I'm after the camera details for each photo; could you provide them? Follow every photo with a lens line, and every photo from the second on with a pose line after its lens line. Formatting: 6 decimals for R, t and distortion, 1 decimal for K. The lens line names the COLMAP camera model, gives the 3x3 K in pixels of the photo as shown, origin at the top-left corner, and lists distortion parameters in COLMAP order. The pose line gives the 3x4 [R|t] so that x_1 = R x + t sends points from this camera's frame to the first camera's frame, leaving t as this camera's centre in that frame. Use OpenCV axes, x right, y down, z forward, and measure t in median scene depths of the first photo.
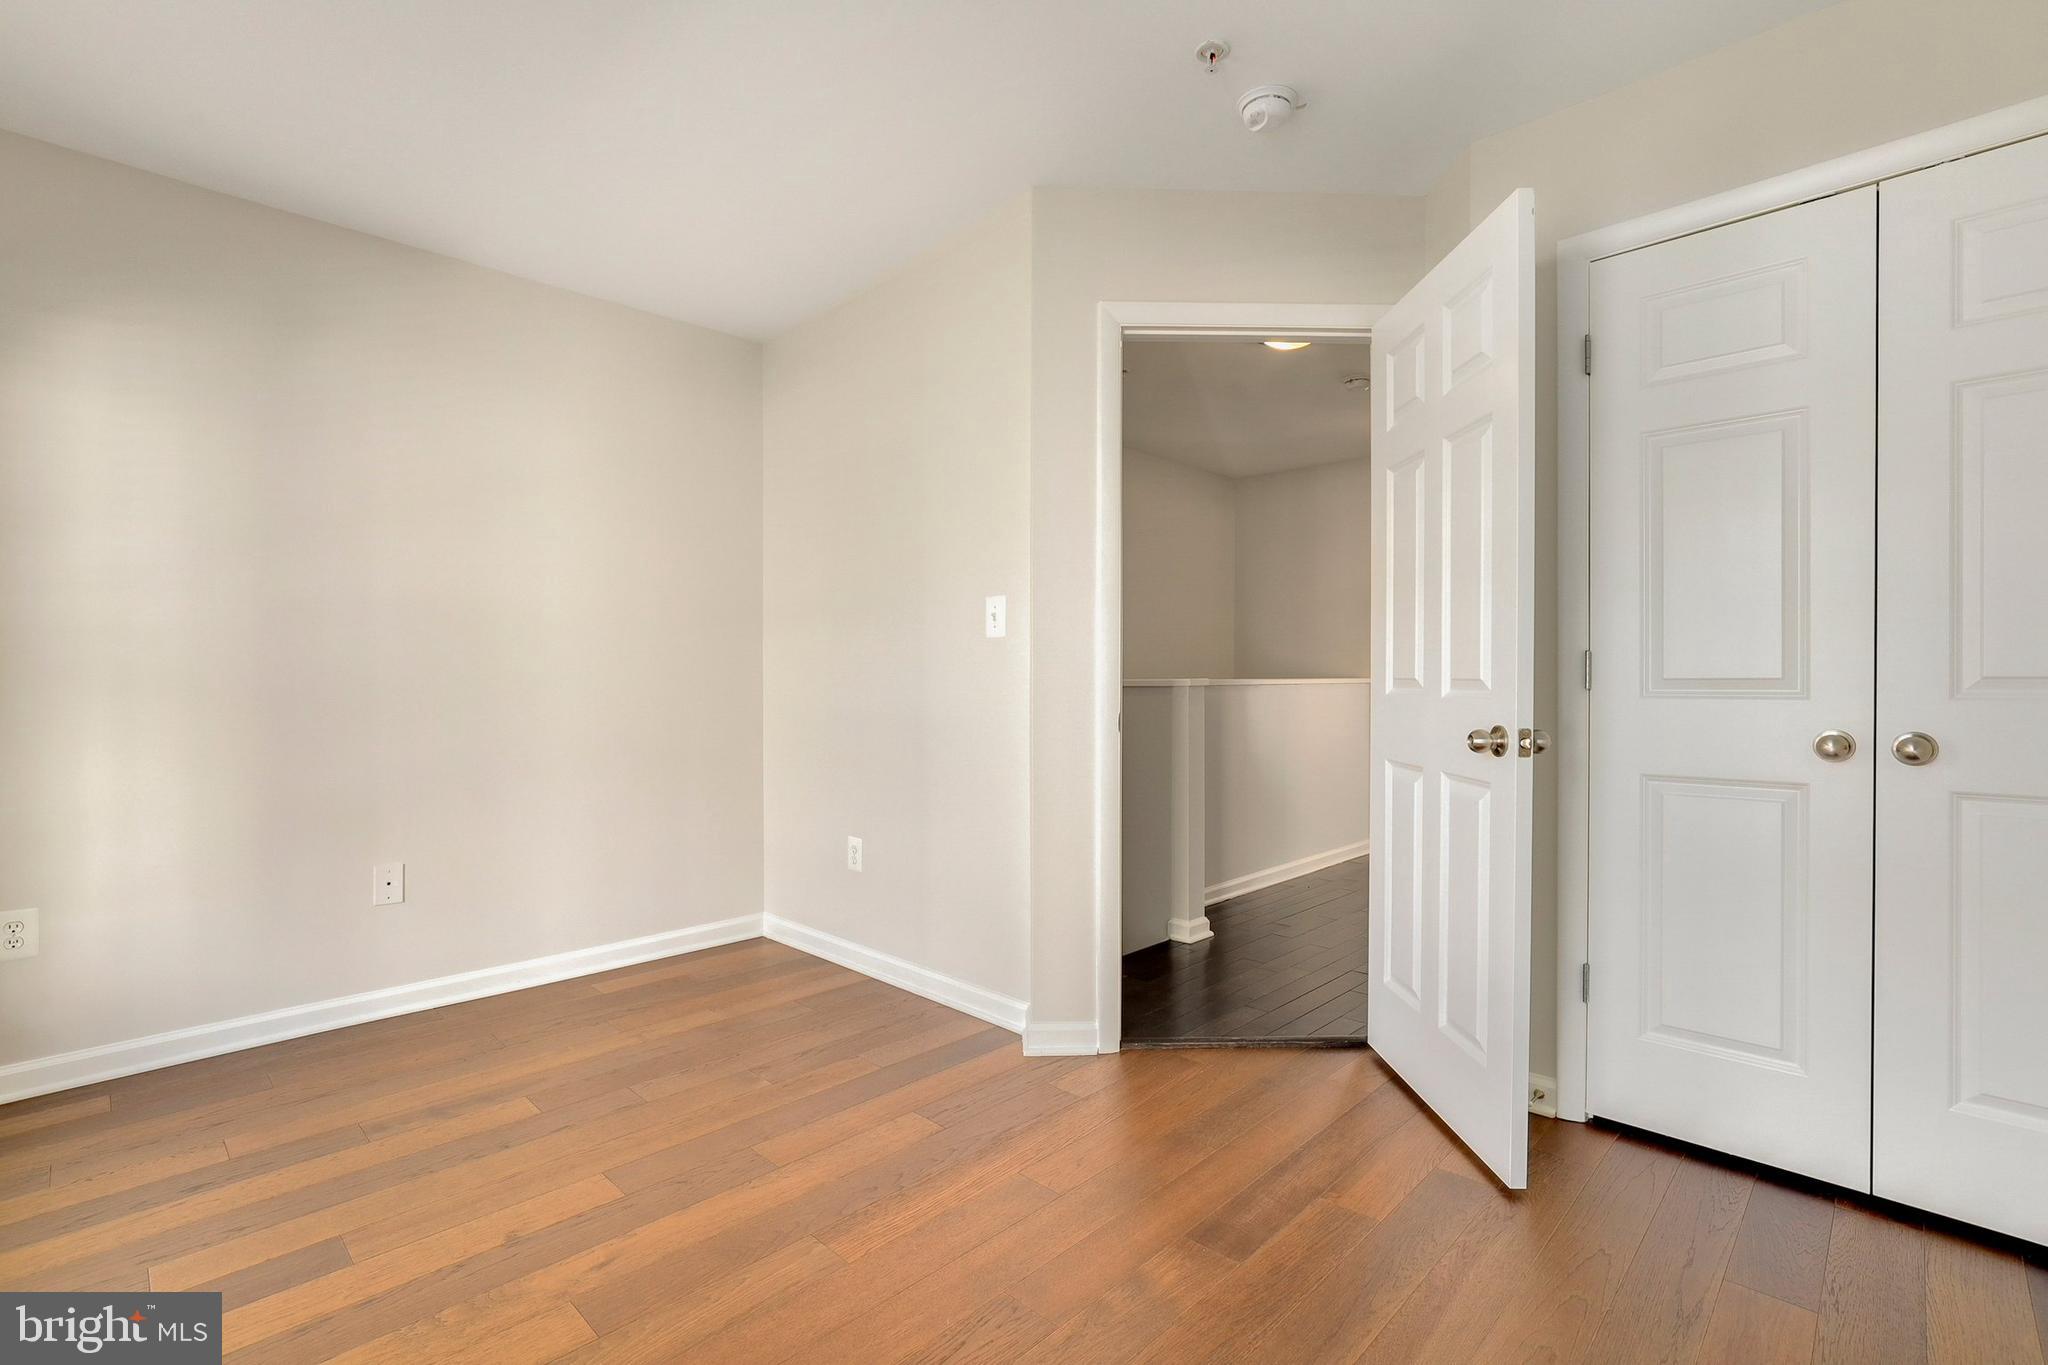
lens RADIAL K [[930.0, 0, 1006.6], [0, 930.0, 680.3], [0, 0, 1]] dist [-0.009585, 0.003235]
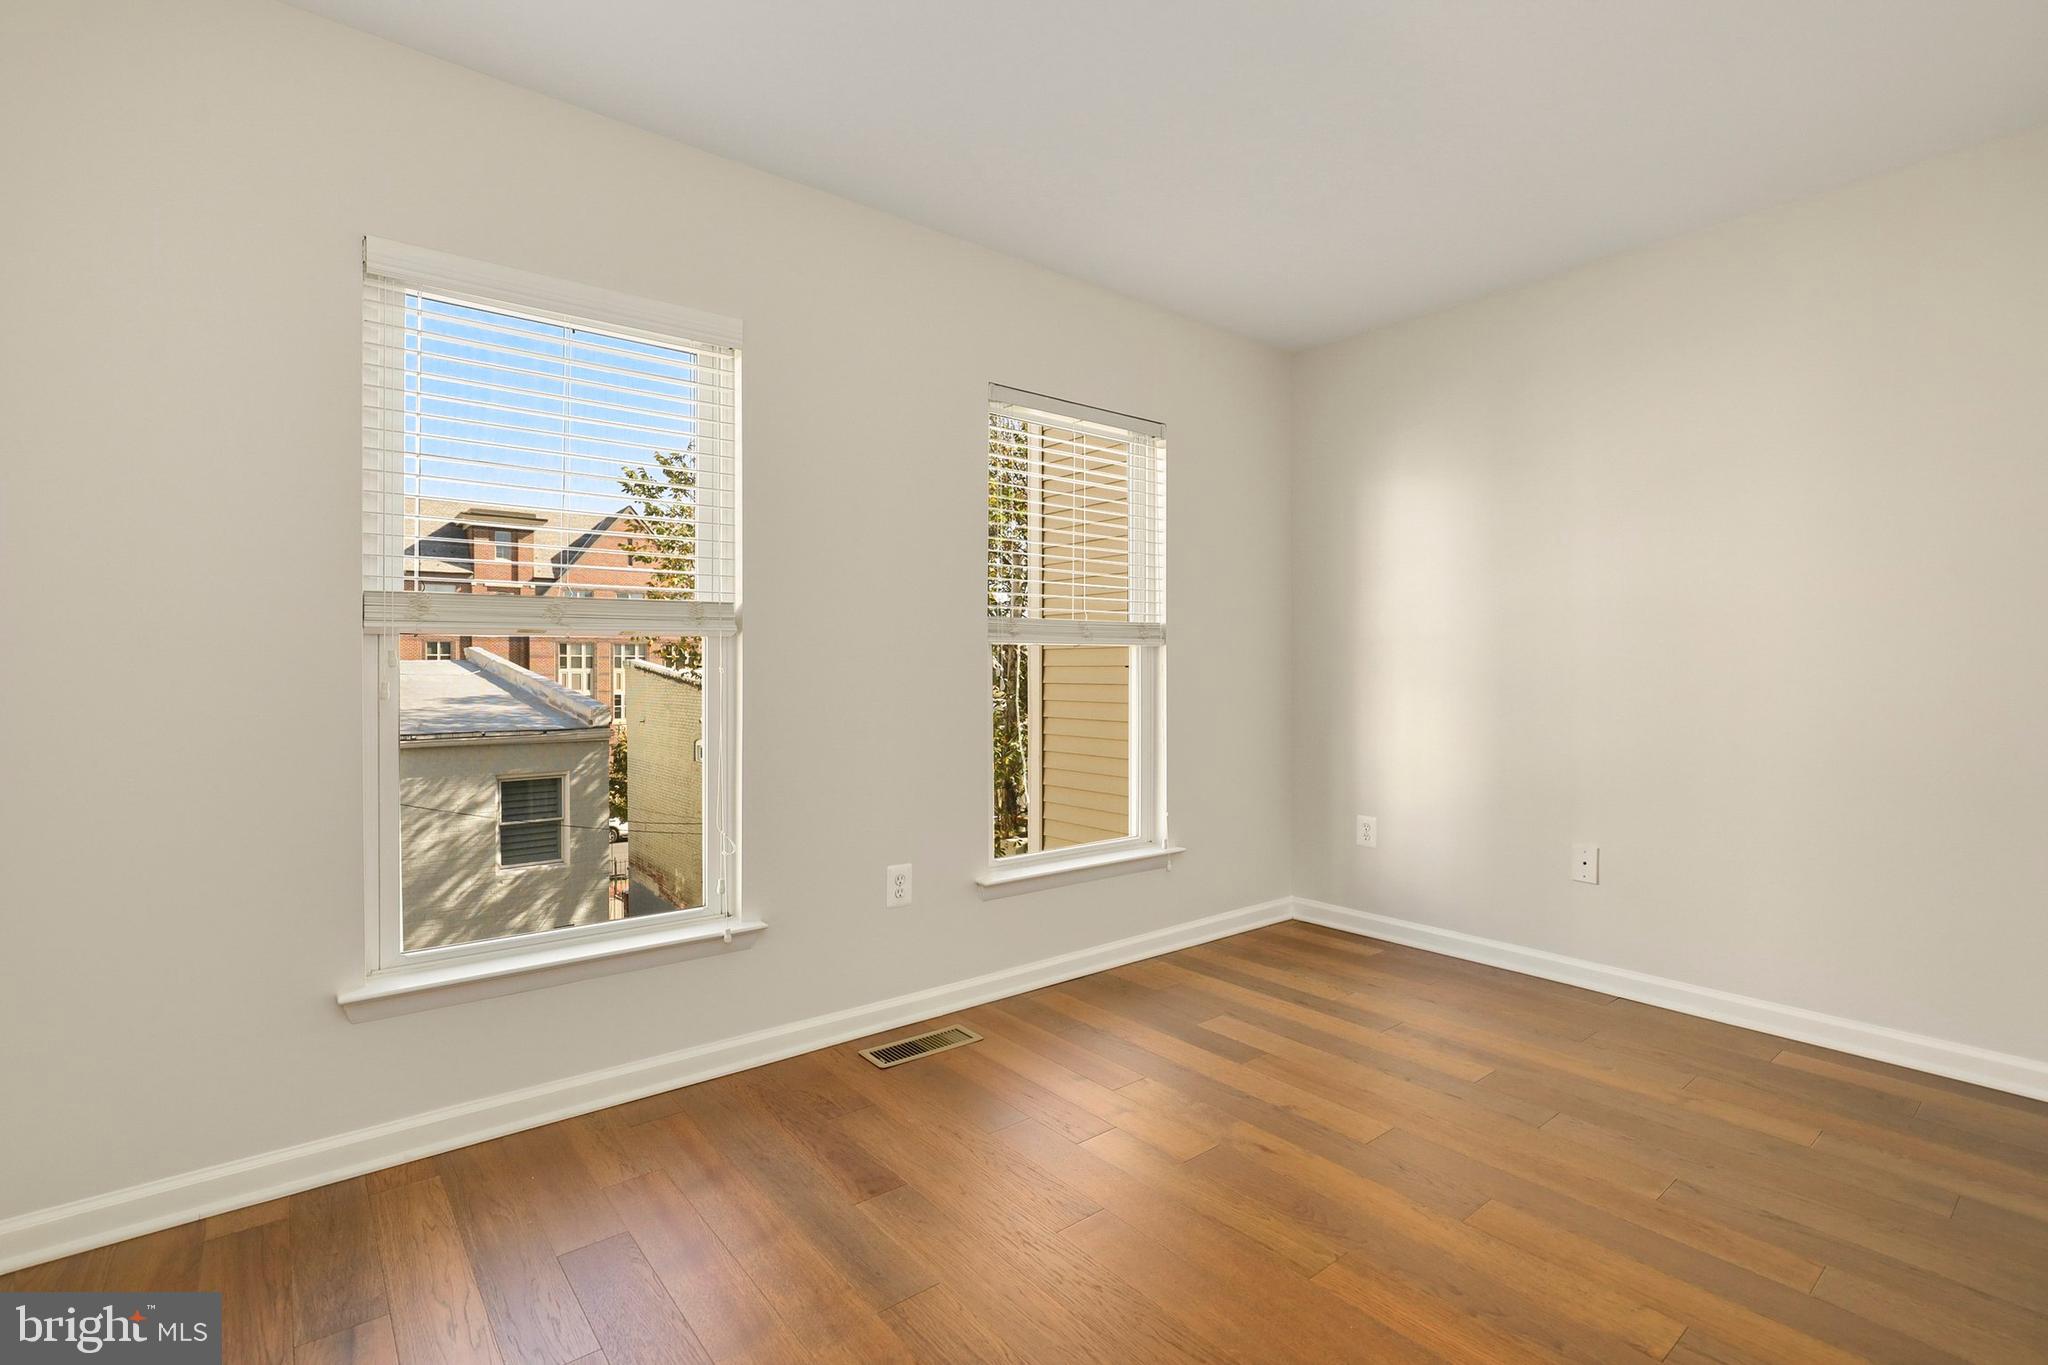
lens RADIAL K [[930.0, 0, 1014.8], [0, 930.0, 682.8], [0, 0, 1]] dist [-0.009585, 0.003235]
pose [[-0.104447, 0.014454, -0.994425, 0.531616], [-0.007523, 0.999854, 0.015324, 0.000560], [0.994502, 0.009082, -0.104323, 0.525383]]
